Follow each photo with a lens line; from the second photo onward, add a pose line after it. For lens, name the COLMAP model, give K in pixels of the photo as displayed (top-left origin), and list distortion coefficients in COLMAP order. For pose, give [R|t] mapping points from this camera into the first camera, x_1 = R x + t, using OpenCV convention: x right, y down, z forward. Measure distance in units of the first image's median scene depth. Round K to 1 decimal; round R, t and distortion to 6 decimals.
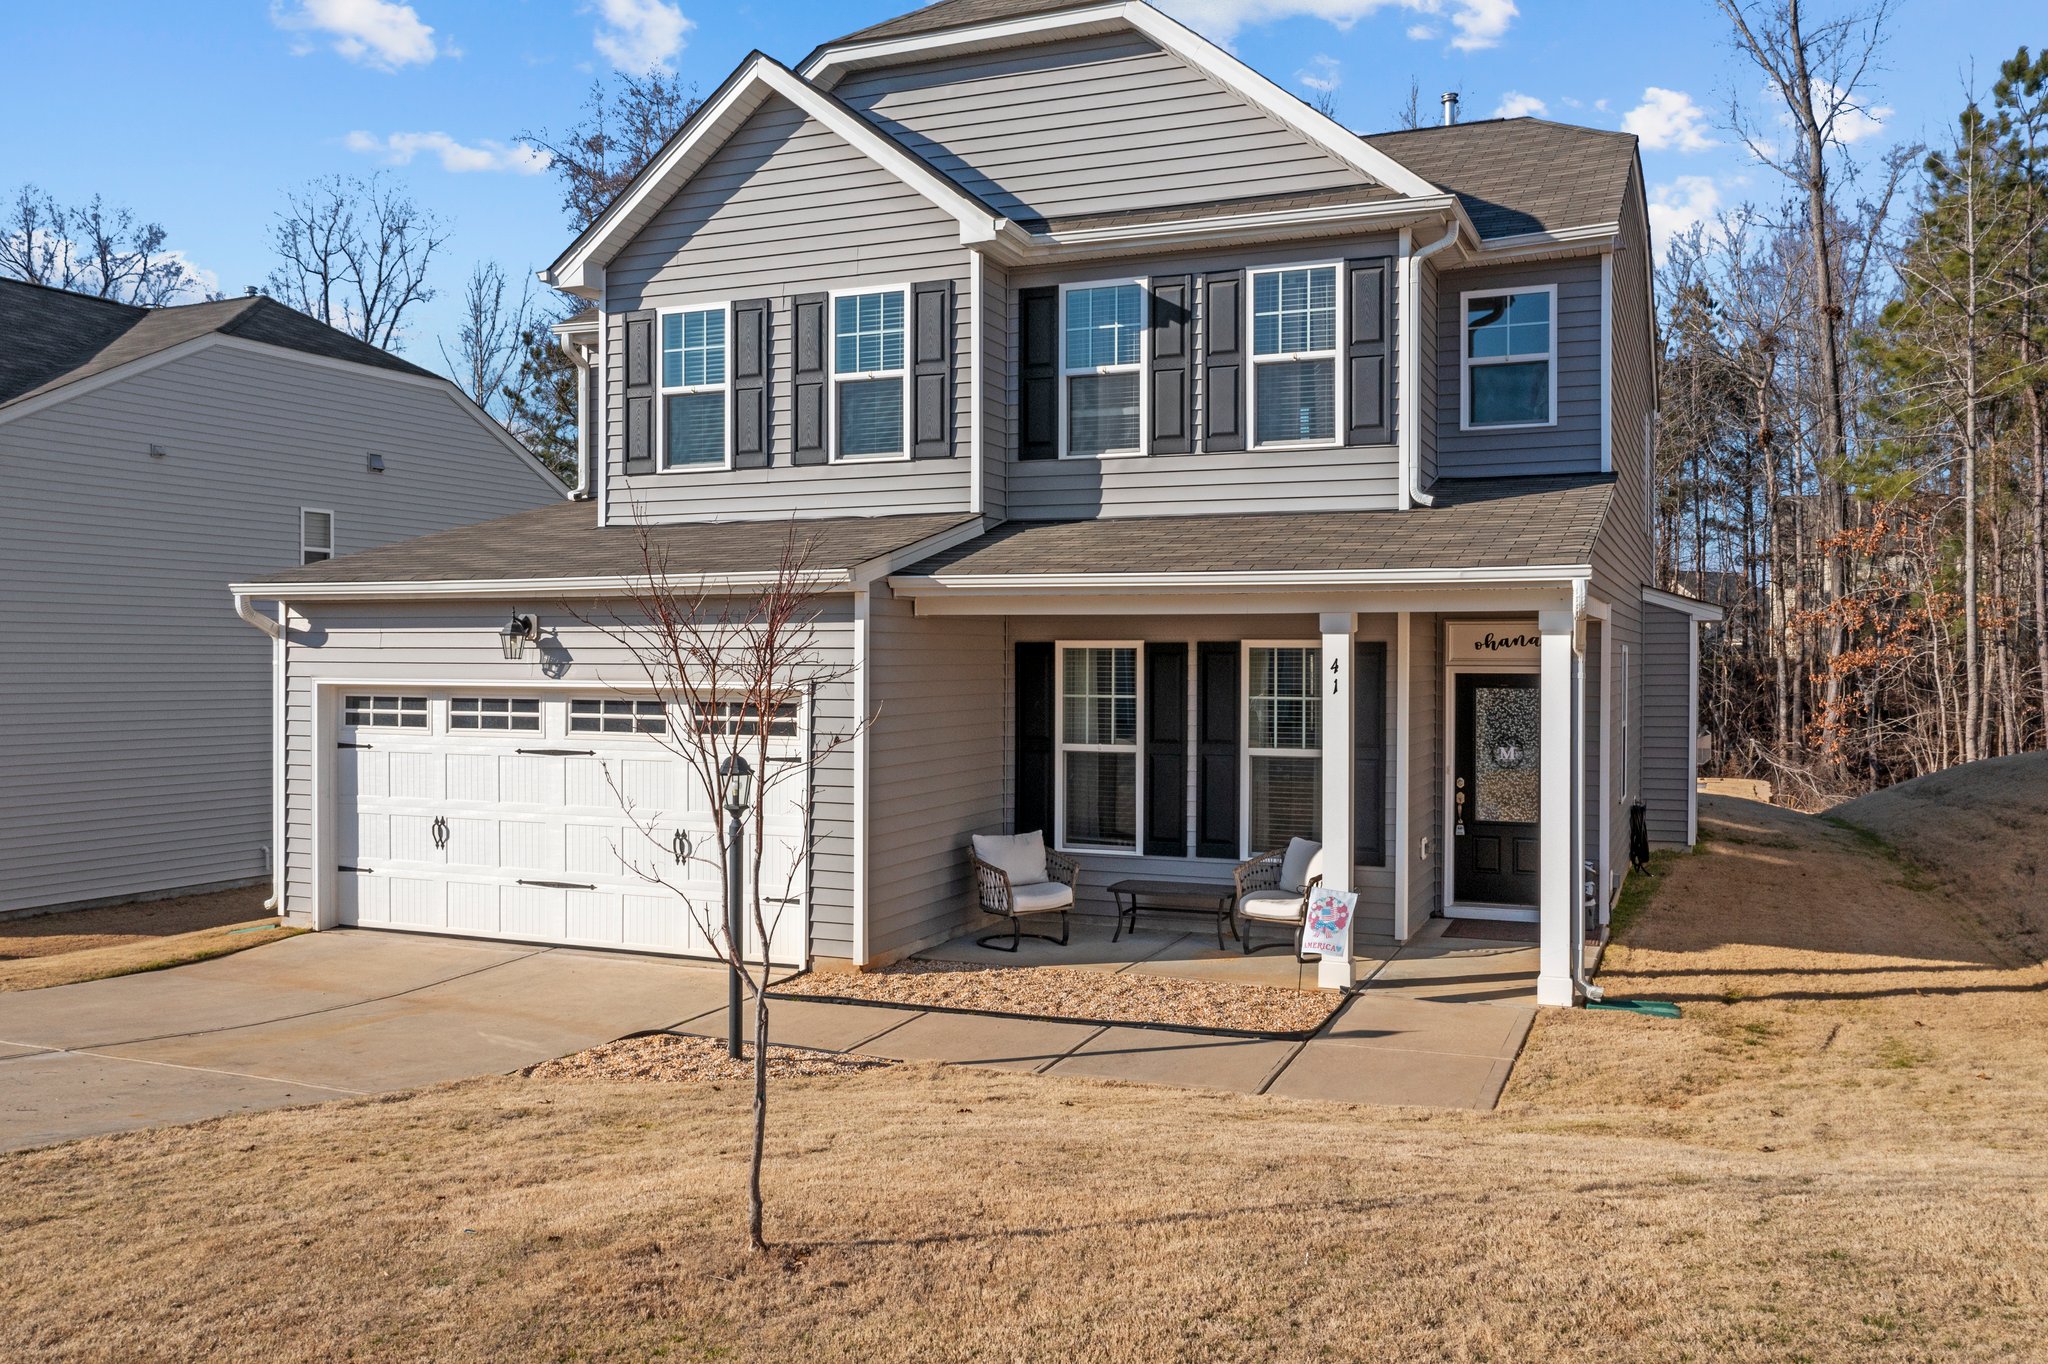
lens RADIAL K [[1619.2, 0, 1024.0], [0, 1619.2, 682.0], [0, 0, 1]] dist [-0.002871, 0.003415]
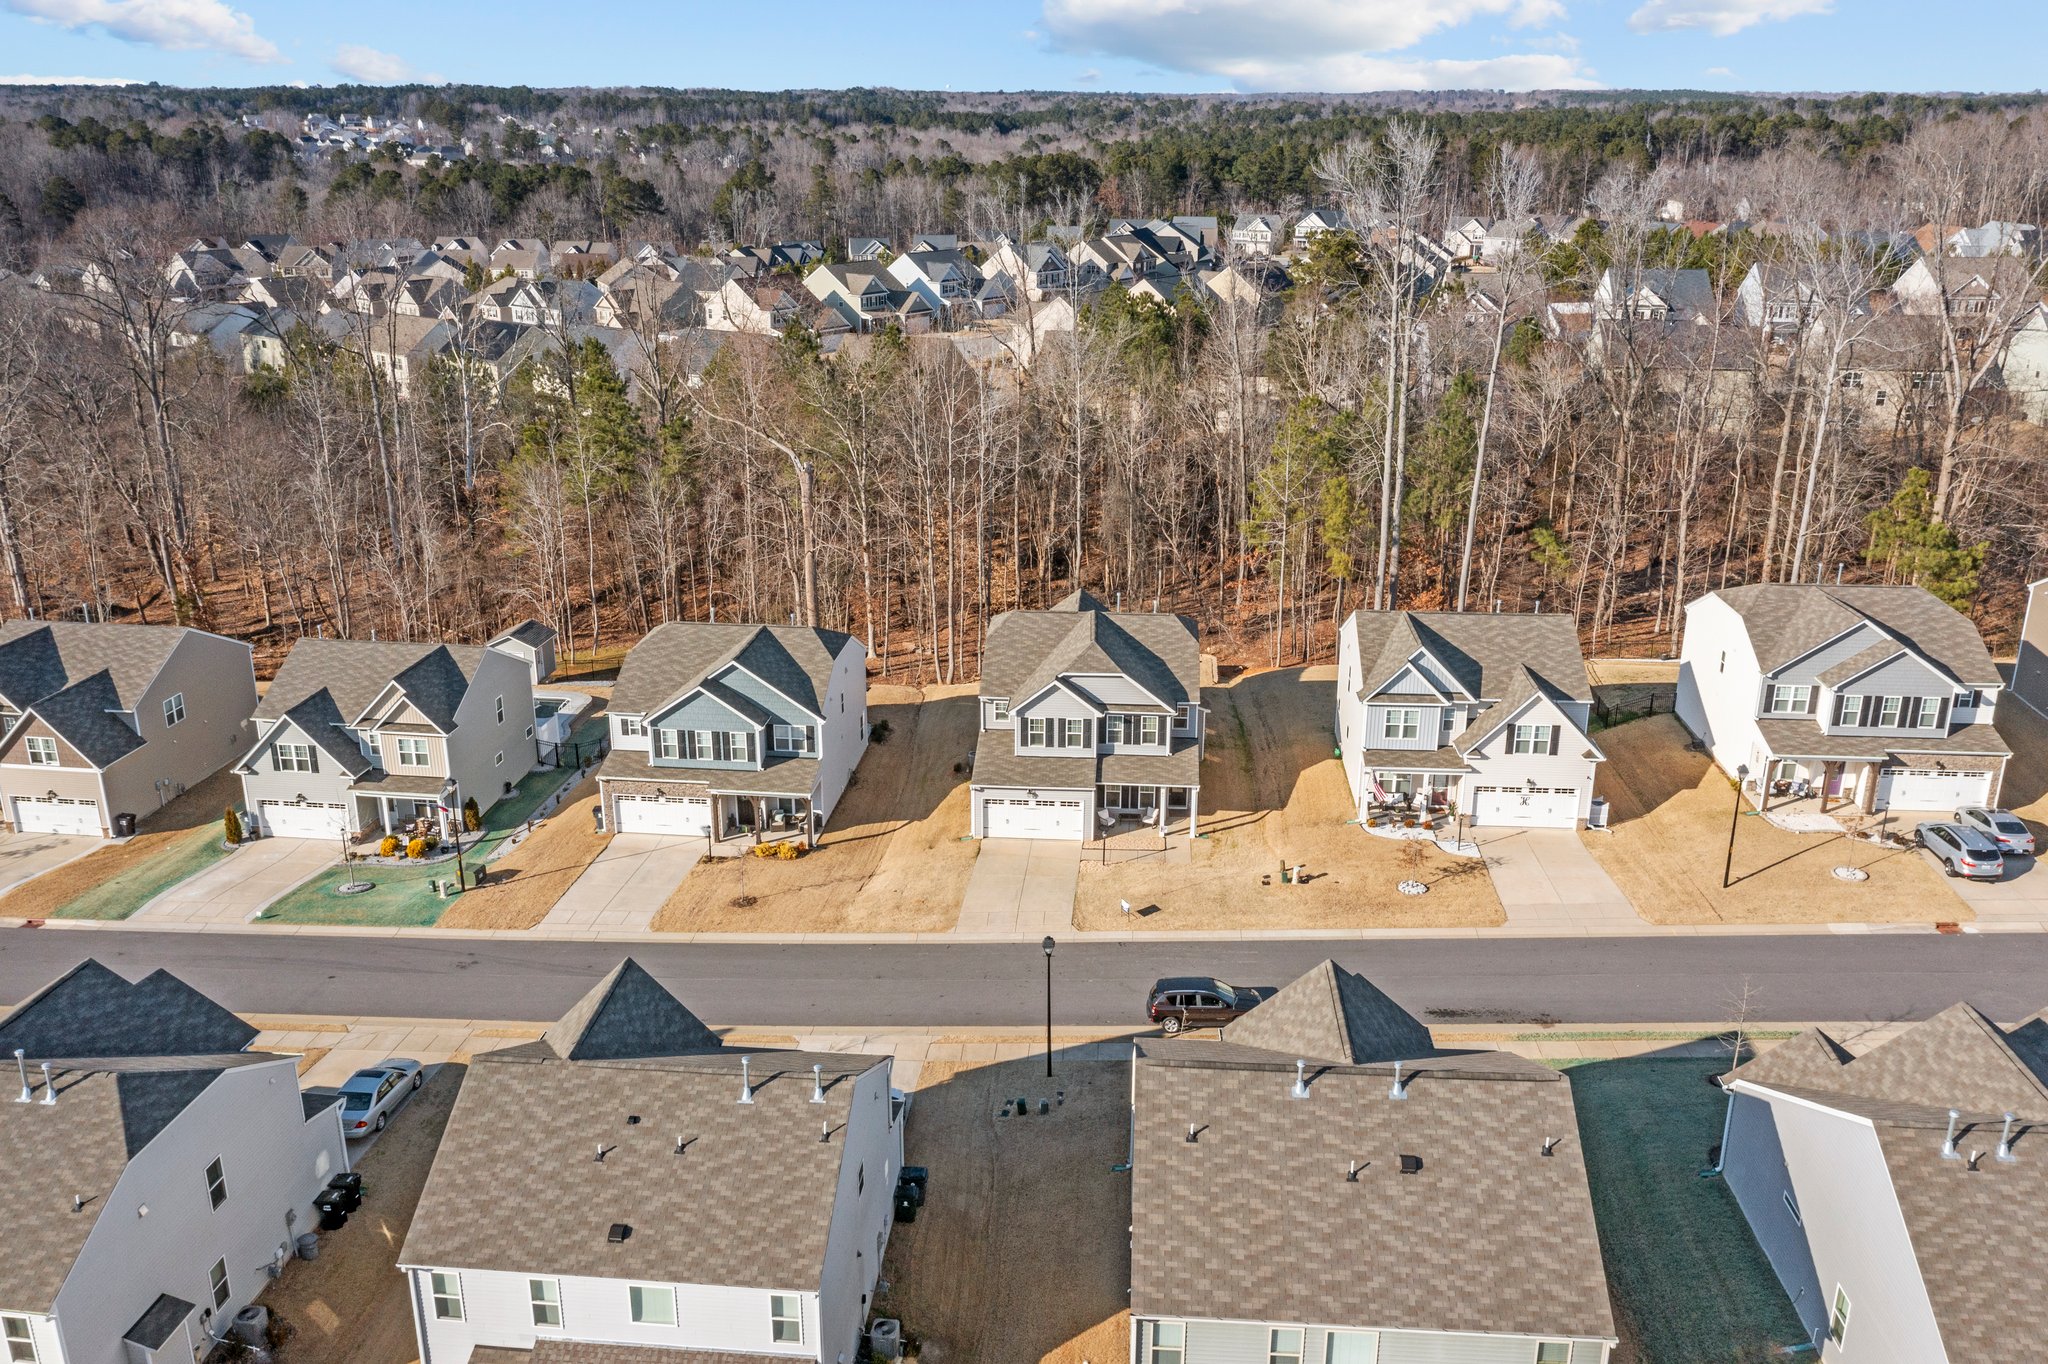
lens RADIAL K [[1626.8, 0, 1027.0], [0, 1626.8, 667.7], [0, 0, 1]] dist [-0.005839, 0.004042]
pose [[0.951701, -0.107346, 0.287649, -1.869935], [0.012792, 0.949937, 0.312180, -2.193889], [-0.306760, -0.293422, 0.905429, -4.021636]]
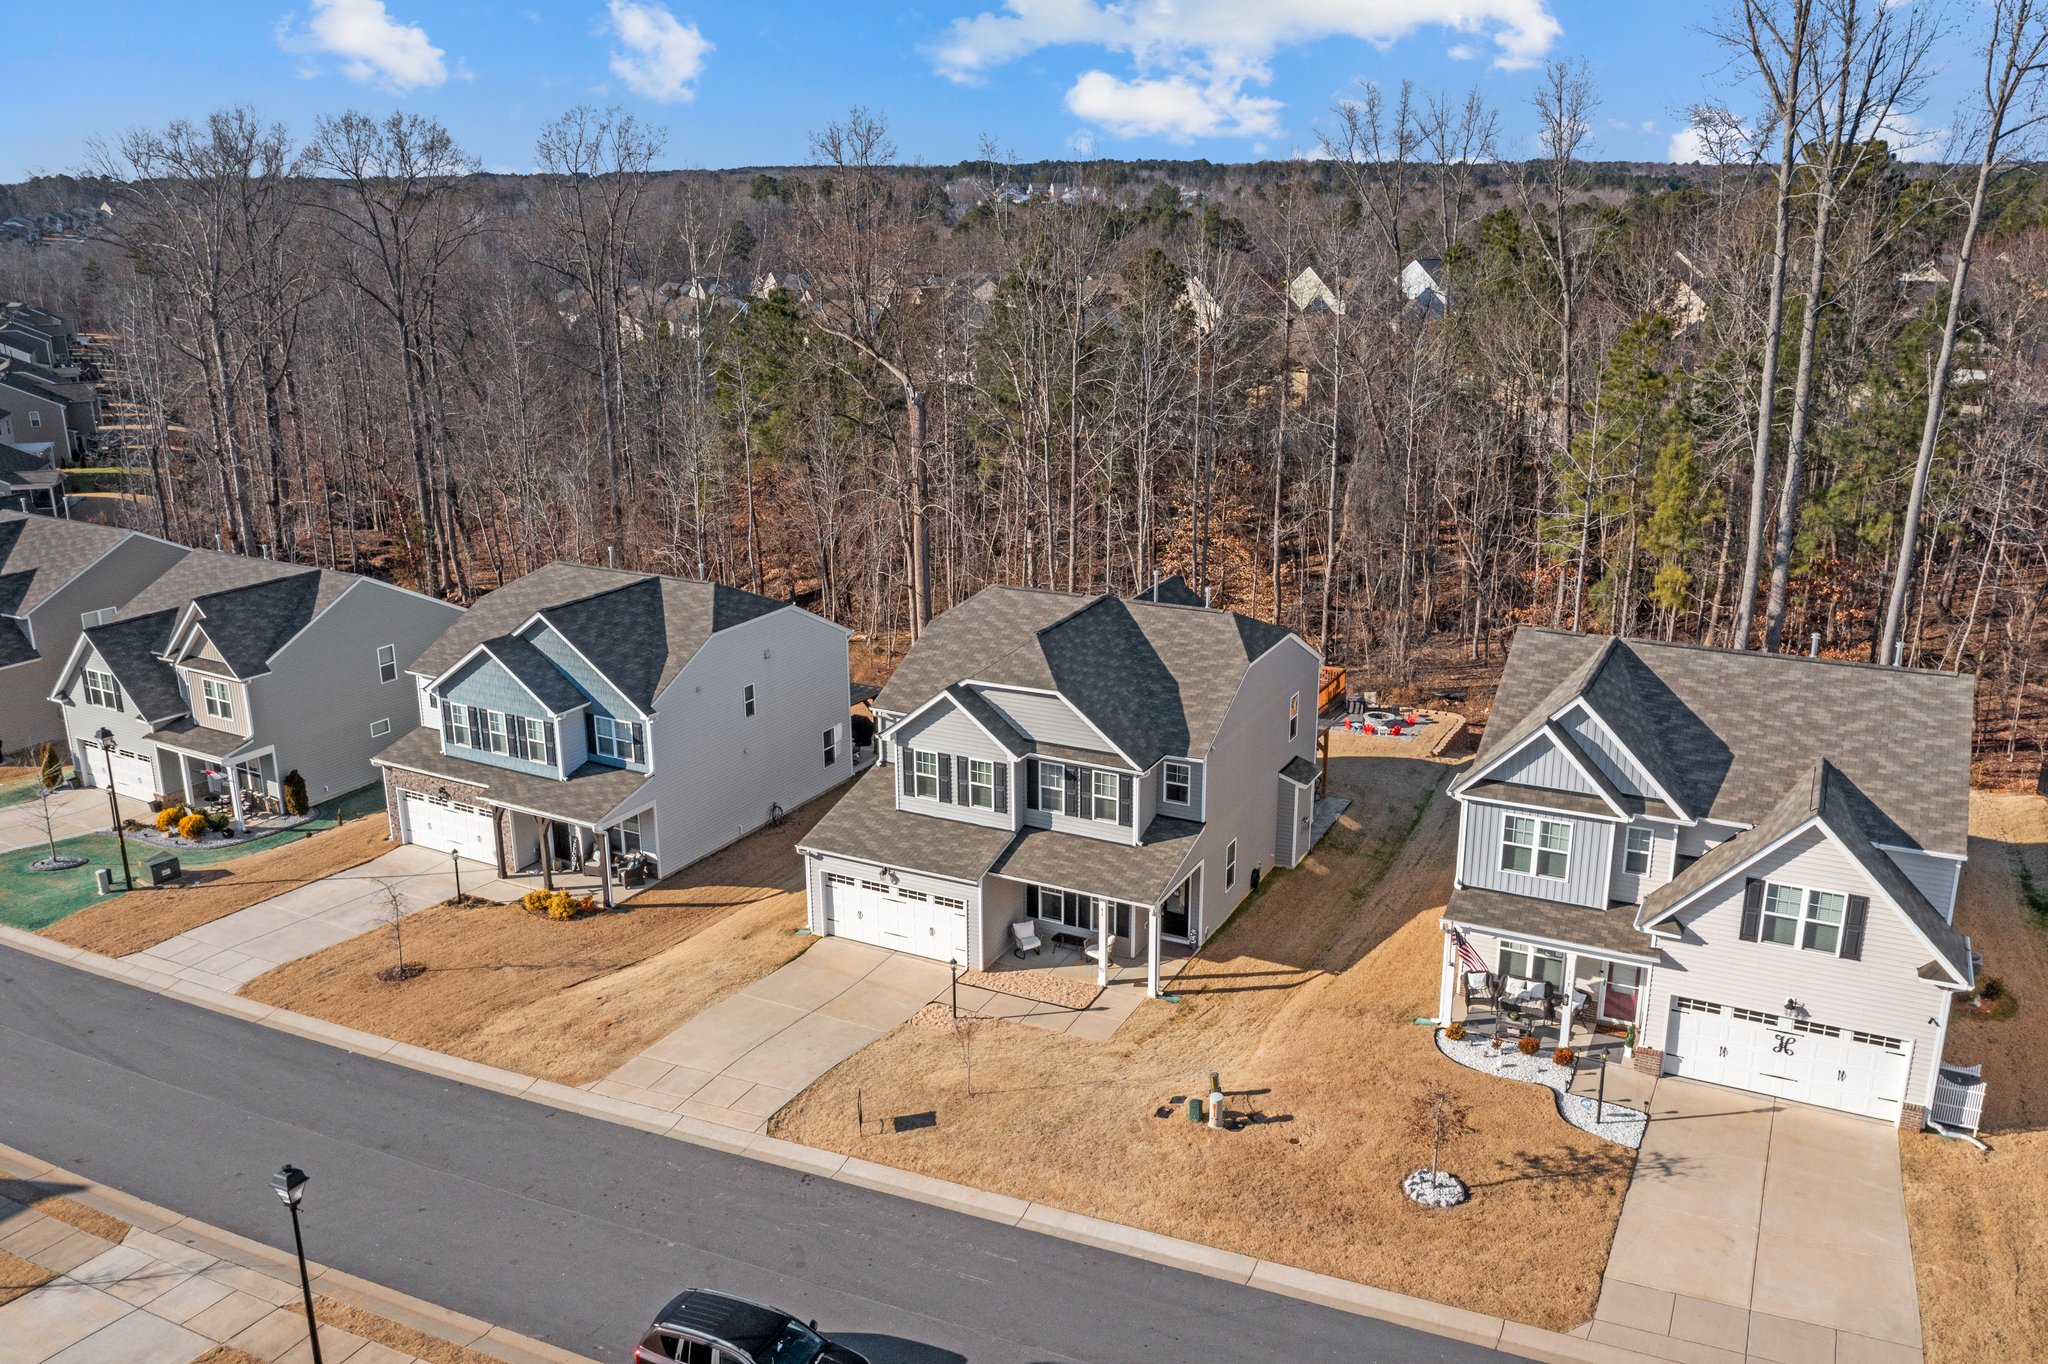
lens RADIAL K [[1619.2, 0, 1024.0], [0, 1619.2, 682.0], [0, 0, 1]] dist [-0.002871, 0.003415]
pose [[0.996764, 0.009632, -0.079803, 0.255364], [0.012966, 0.960525, 0.277892, -1.325538], [0.079329, -0.278027, 0.957292, -2.113574]]
